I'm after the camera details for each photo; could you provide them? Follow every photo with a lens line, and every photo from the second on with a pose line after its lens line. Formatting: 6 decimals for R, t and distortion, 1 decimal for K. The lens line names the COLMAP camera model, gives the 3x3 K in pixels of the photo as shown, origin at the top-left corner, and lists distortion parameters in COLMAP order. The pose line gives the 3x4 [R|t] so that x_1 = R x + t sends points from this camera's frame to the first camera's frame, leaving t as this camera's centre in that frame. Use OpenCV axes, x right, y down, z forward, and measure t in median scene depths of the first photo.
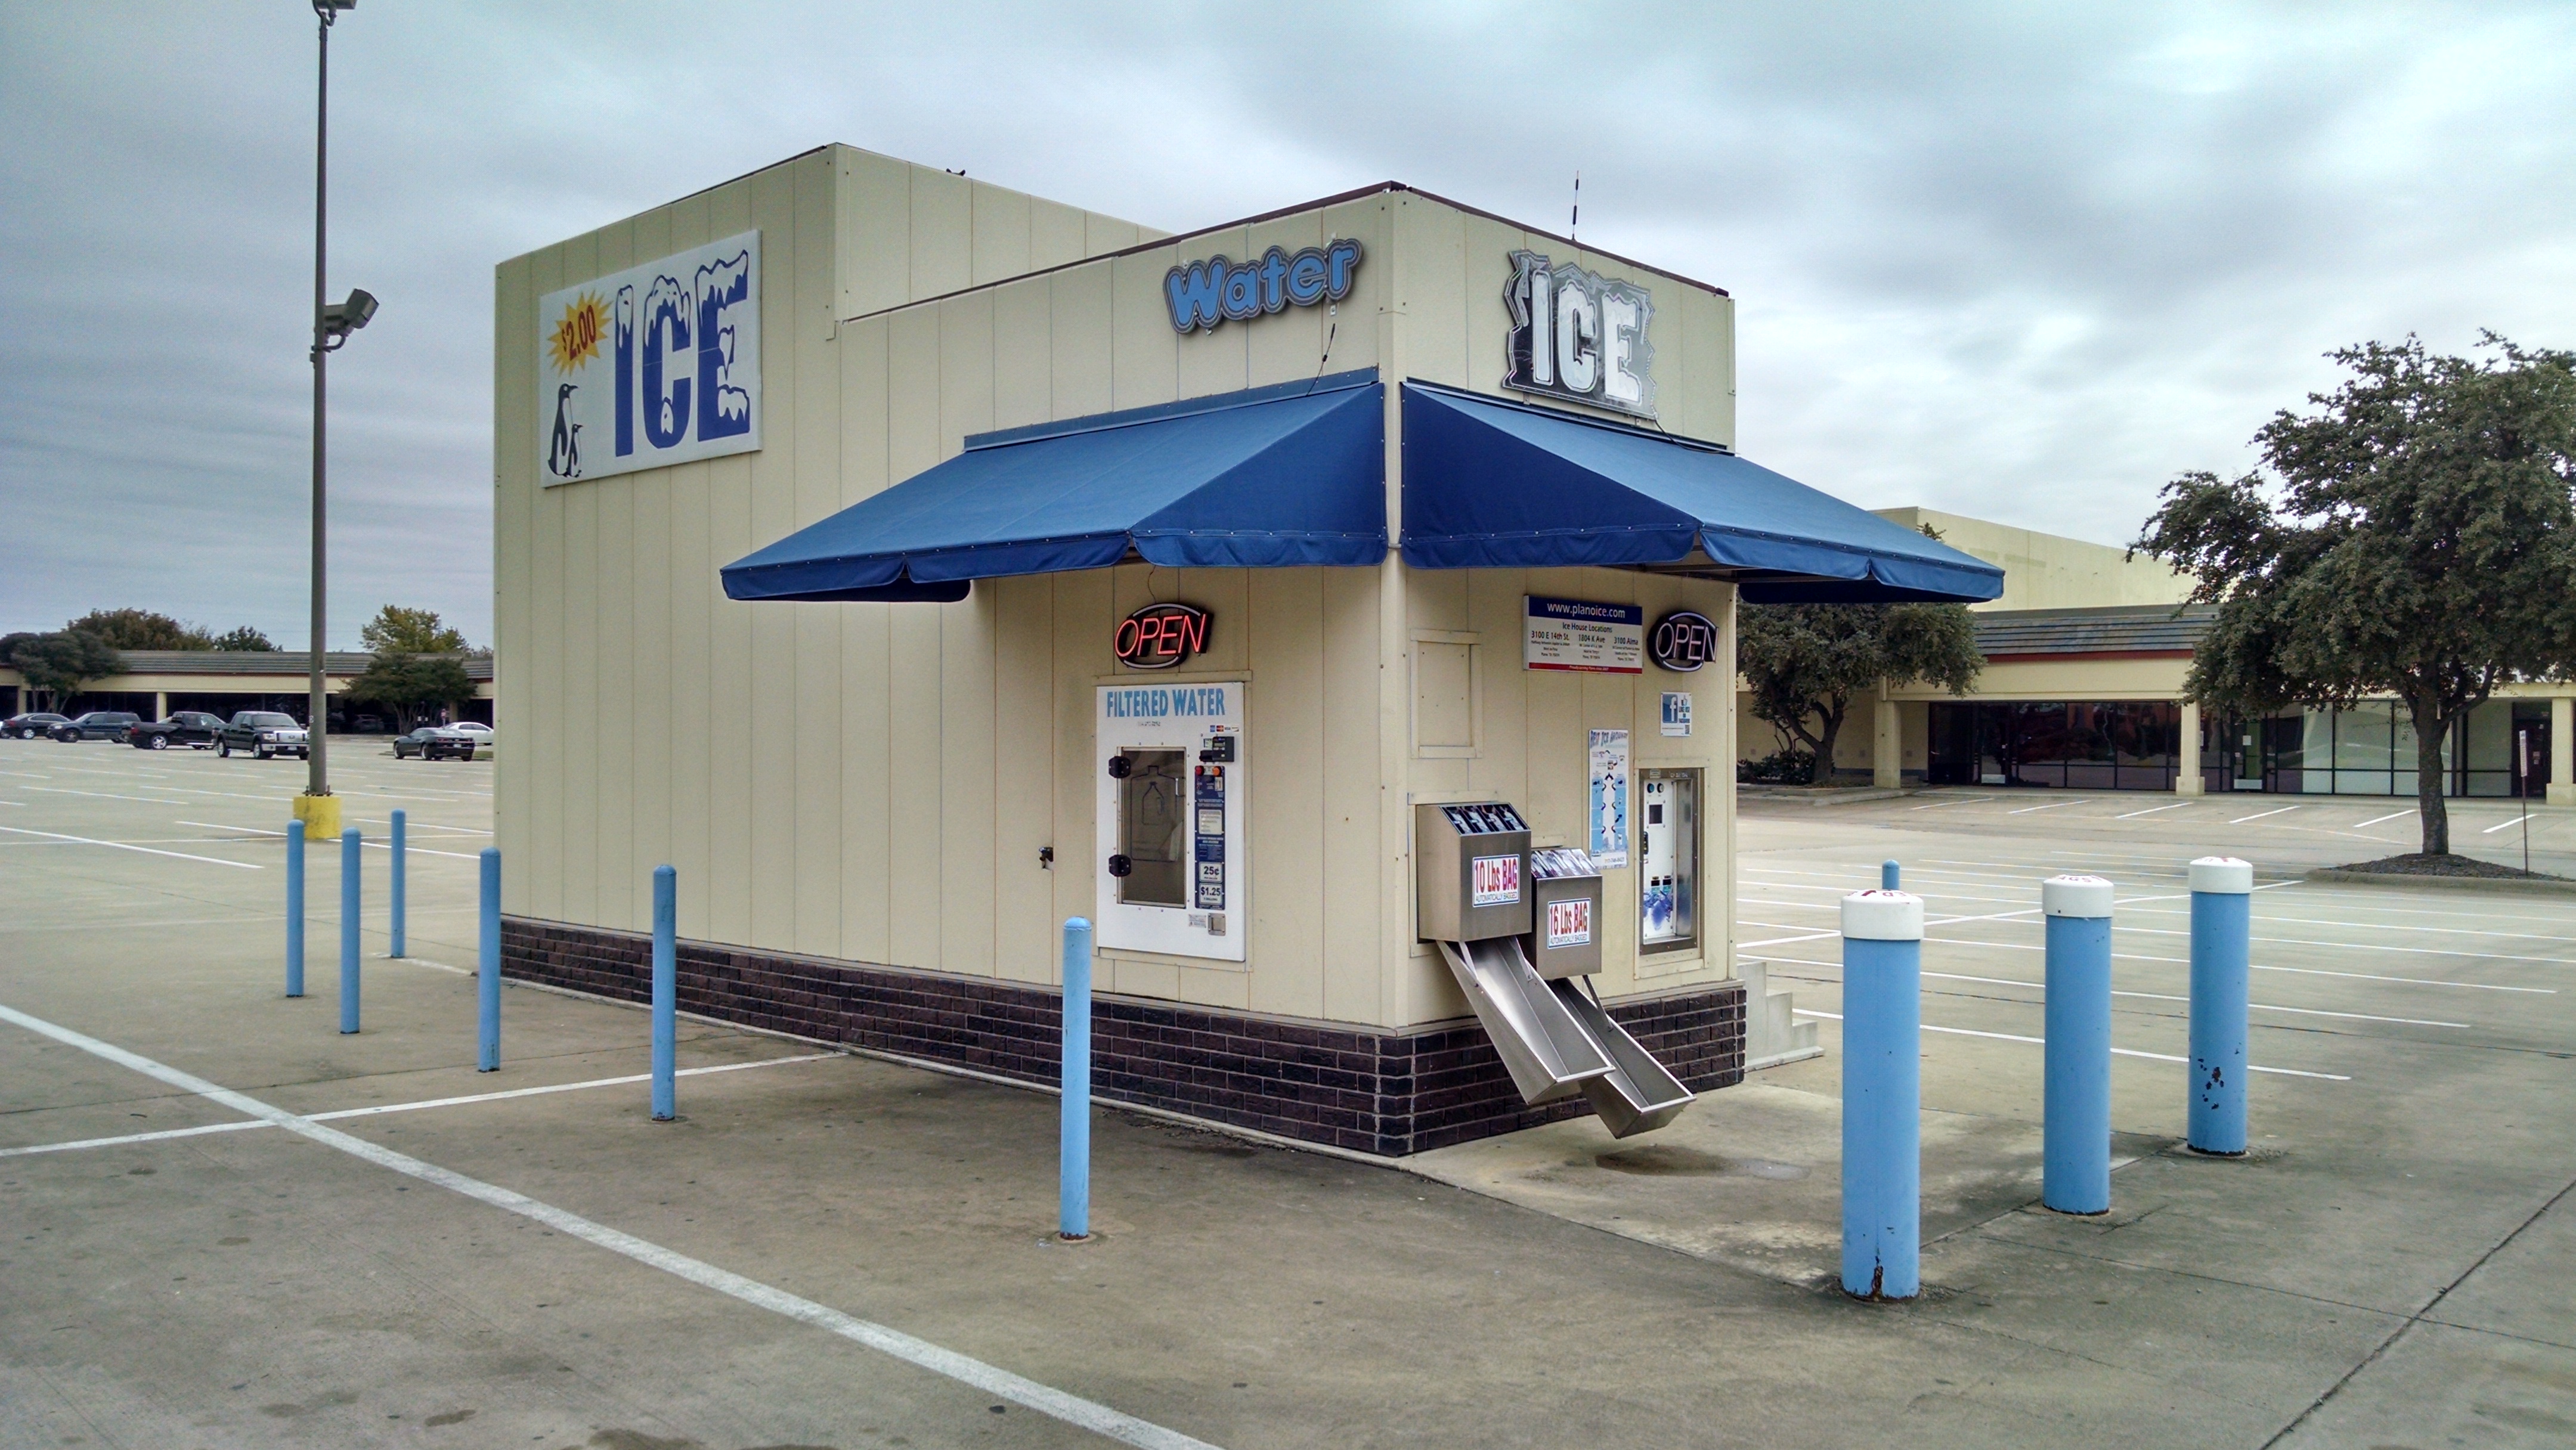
lens RADIAL K [[1973.3, 0, 1290.0], [0, 1973.3, 736.0], [0, 0, 1]] dist [0.045123, -0.098075]
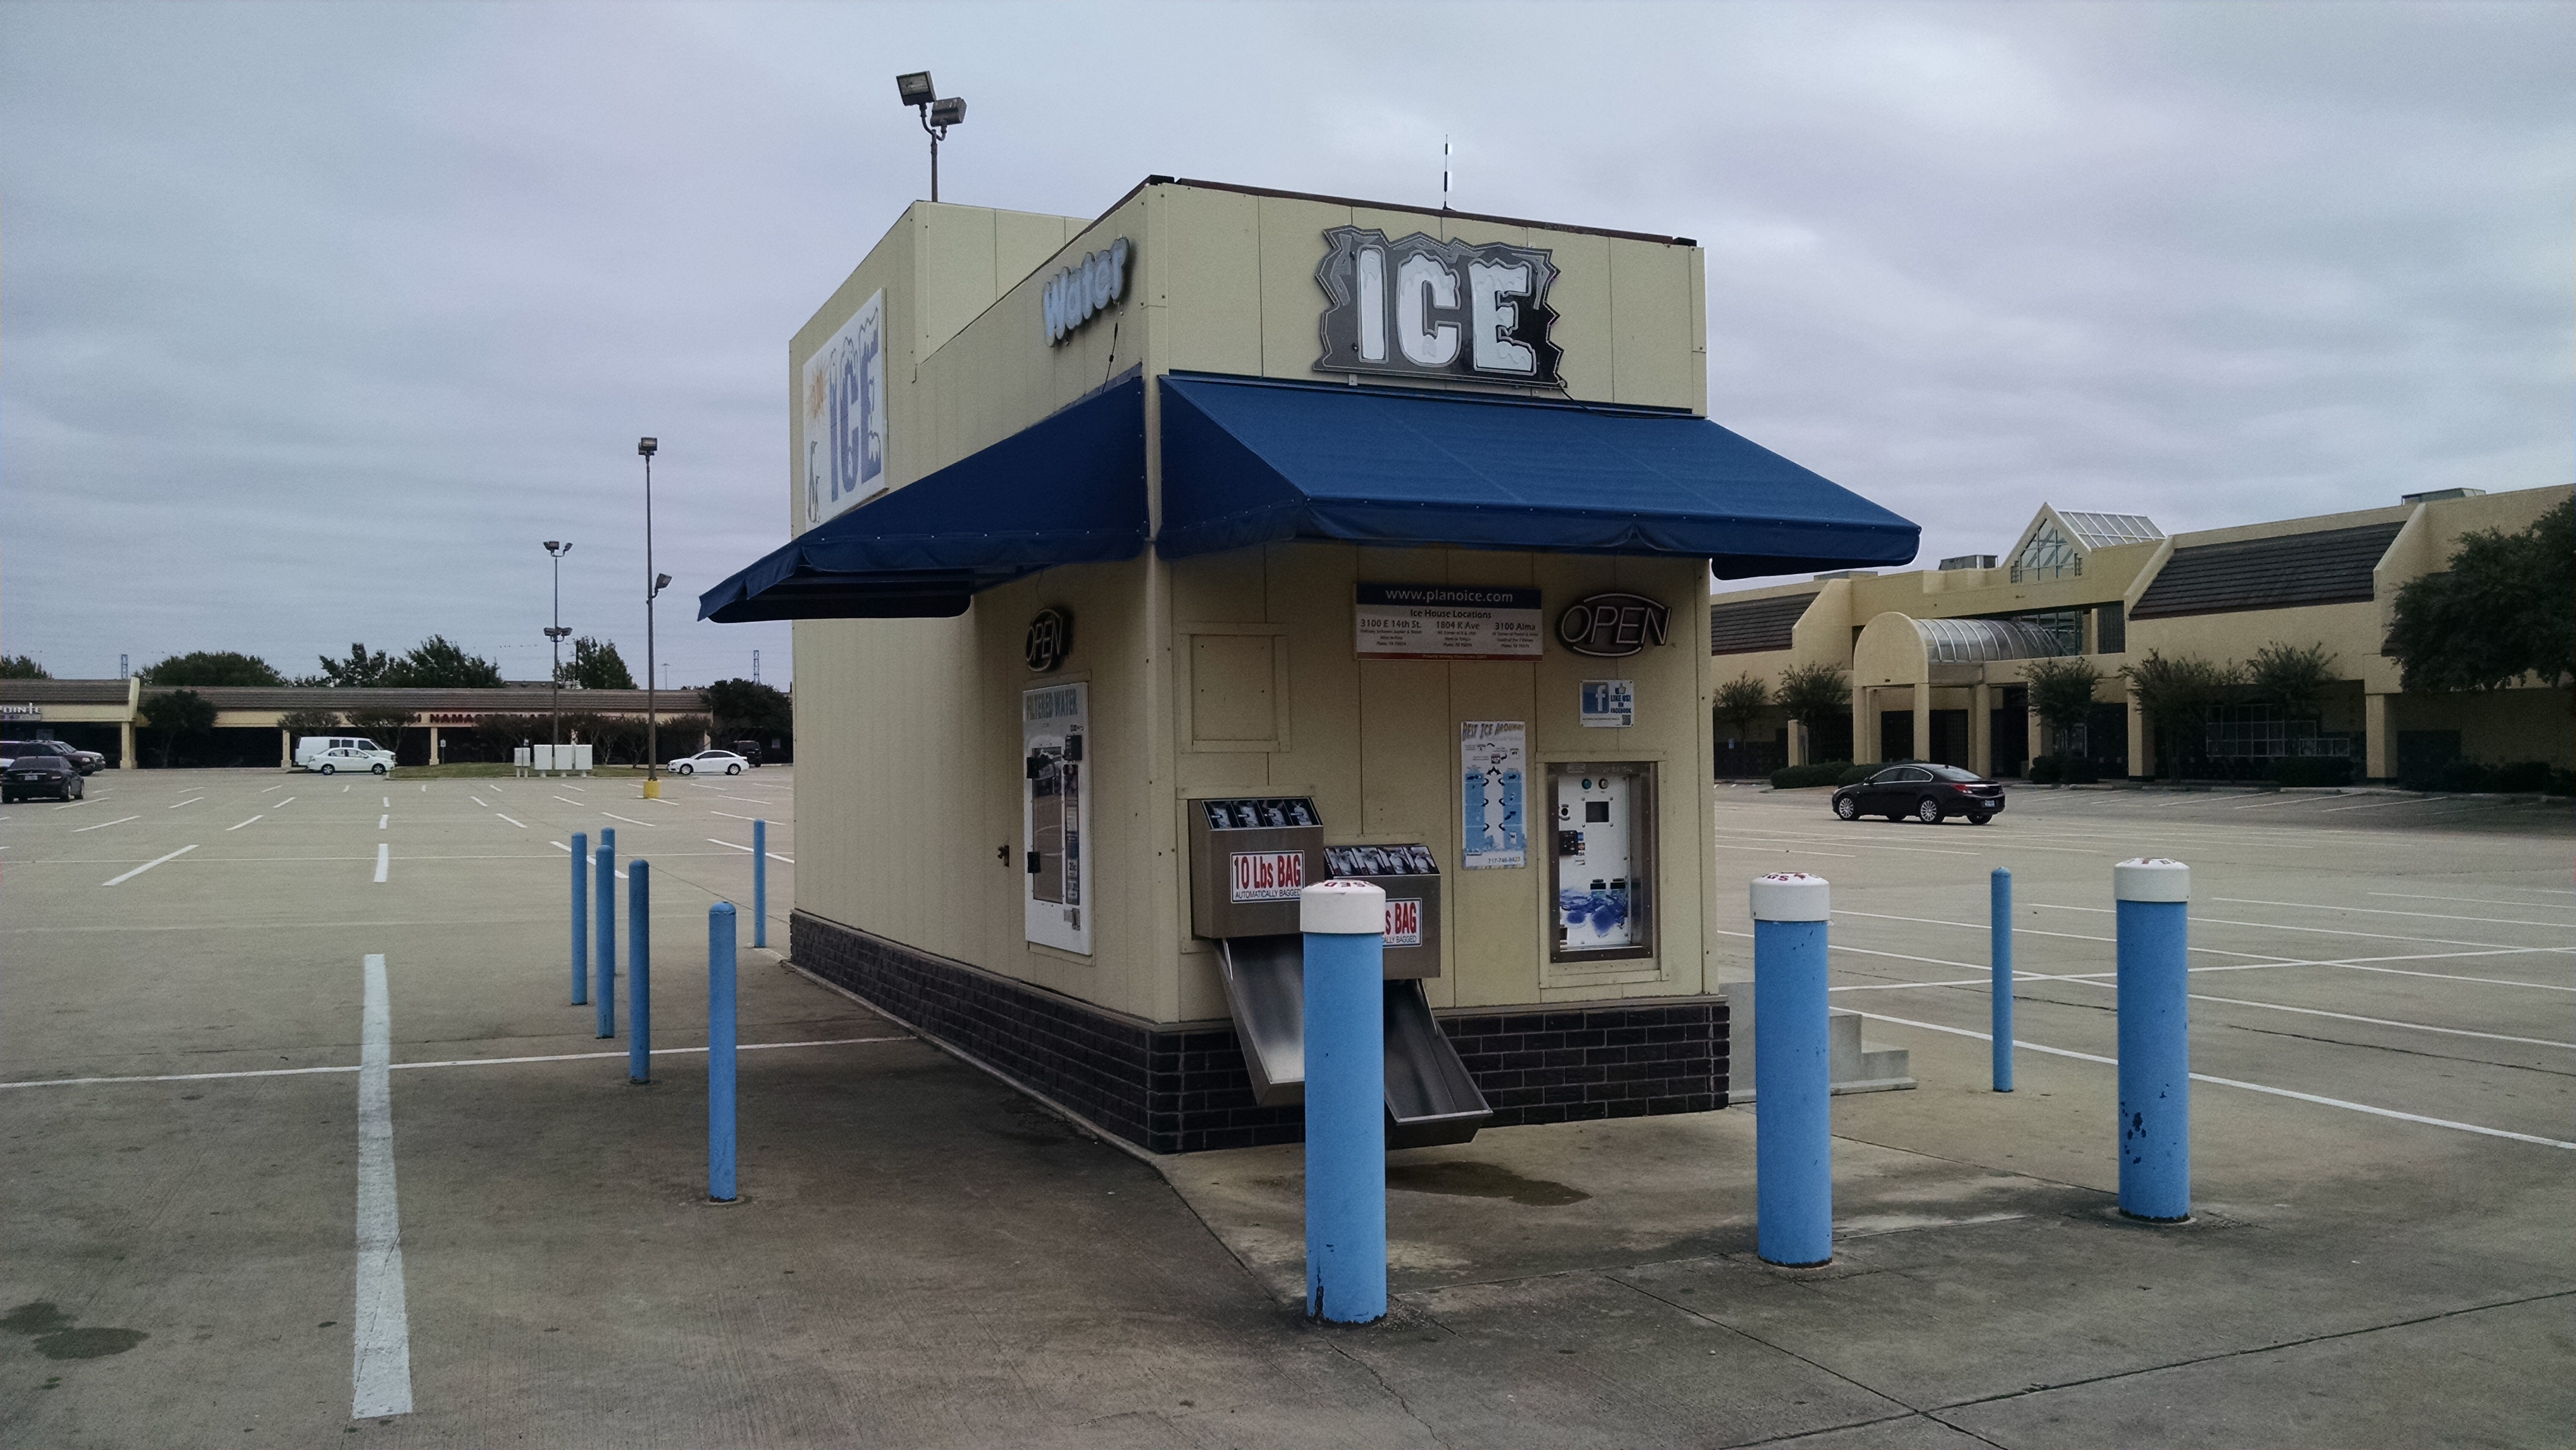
lens RADIAL K [[1969.7, 0, 1287.7], [0, 1969.7, 740.2], [0, 0, 1]] dist [0.046967, -0.102974]
pose [[0.918411, -0.019541, -0.395144, 0.455397], [0.015674, 0.999792, -0.013013, 0.017094], [0.395316, 0.005758, 0.918527, 0.101639]]
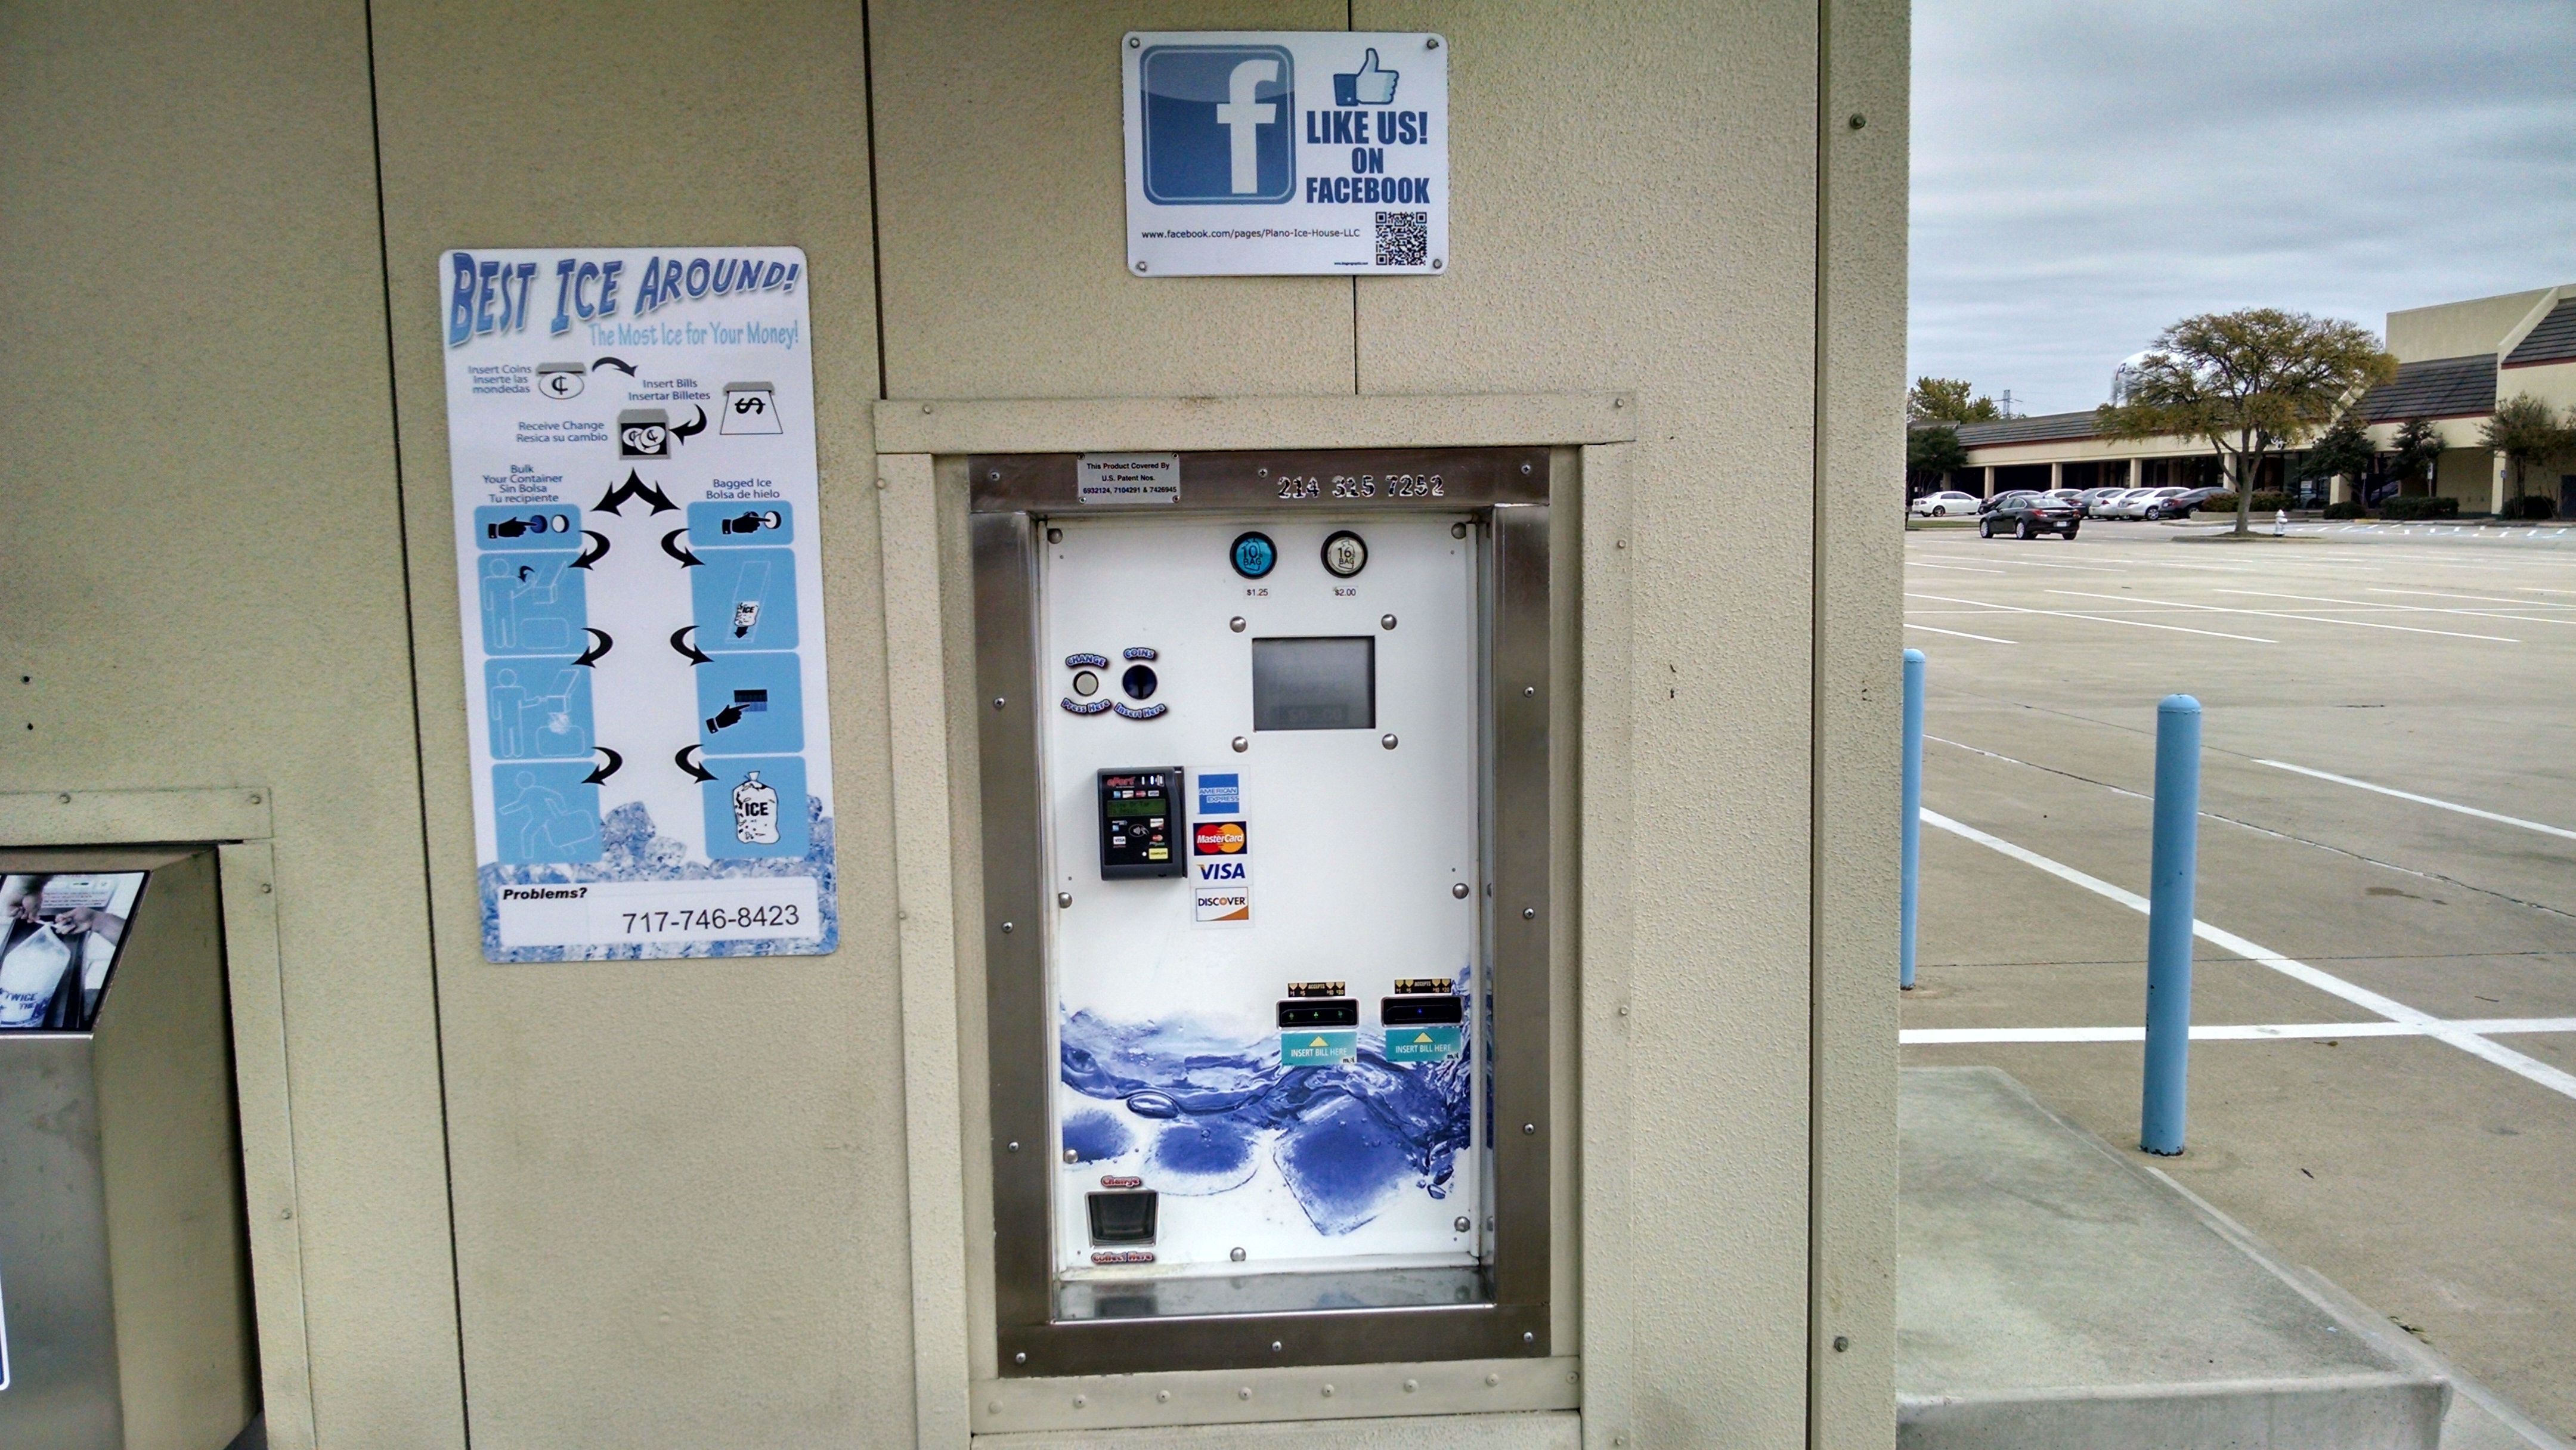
lens RADIAL K [[1959.4, 0, 1284.3], [0, 1959.4, 740.9], [0, 0, 1]] dist [0.051387, -0.105770]
pose [[0.715255, 0.062779, -0.696038, 0.353099], [0.019477, 0.993780, 0.109649, 0.025365], [0.698592, -0.091984, 0.709583, 0.930914]]
